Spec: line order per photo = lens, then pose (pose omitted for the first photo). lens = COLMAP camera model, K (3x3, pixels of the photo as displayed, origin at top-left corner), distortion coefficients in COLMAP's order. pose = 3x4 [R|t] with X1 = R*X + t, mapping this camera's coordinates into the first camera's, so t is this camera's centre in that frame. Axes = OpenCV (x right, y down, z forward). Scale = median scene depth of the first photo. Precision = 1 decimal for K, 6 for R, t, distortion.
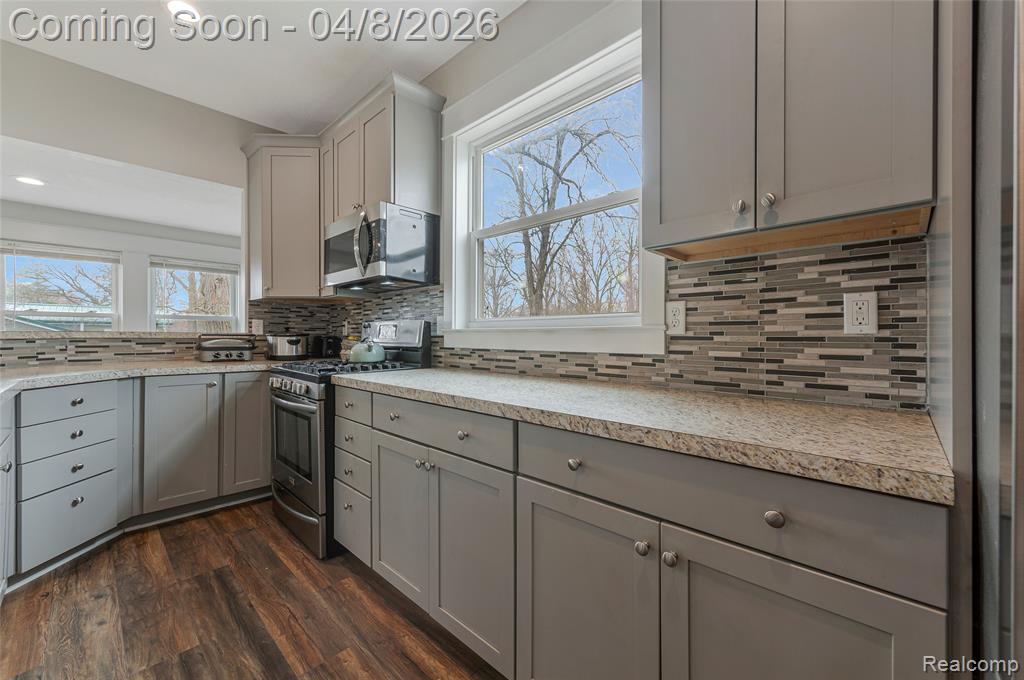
lens RADIAL K [[411.8, 0, 495.7], [0, 411.8, 331.3], [0, 0, 1]] dist [0.006048, -0.000107]
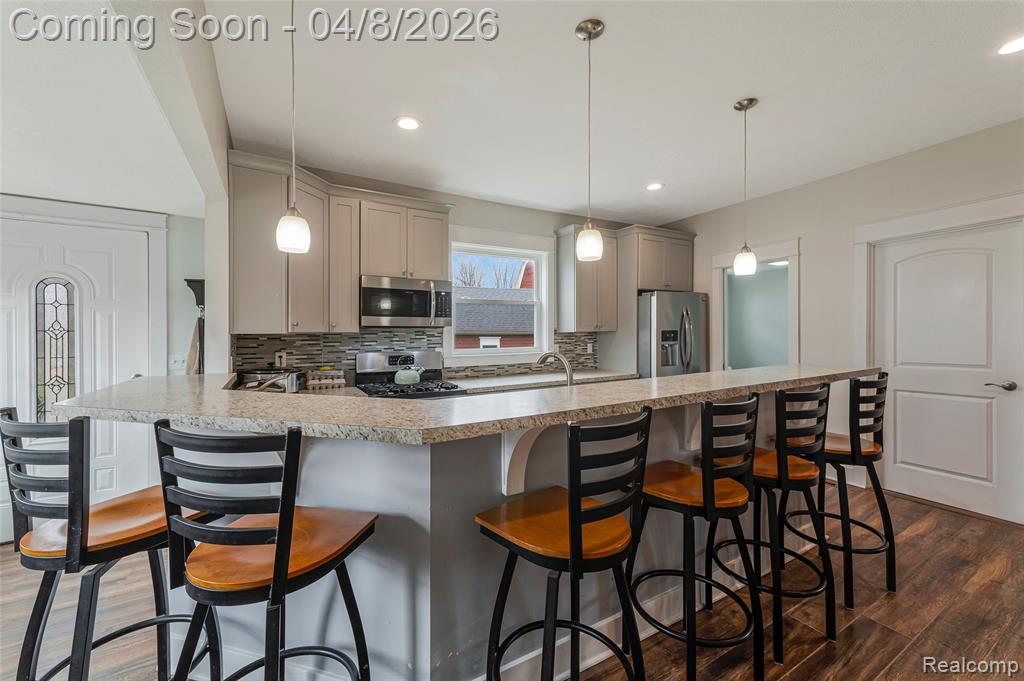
lens RADIAL K [[411.8, 0, 513.6], [0, 411.8, 334.0], [0, 0, 1]] dist [0.006048, -0.000107]
pose [[0.249195, -0.001557, 0.968452, -1.919945], [0.004686, 0.999989, 0.000402, -0.109049], [-0.968442, 0.004439, 0.249200, 0.381201]]
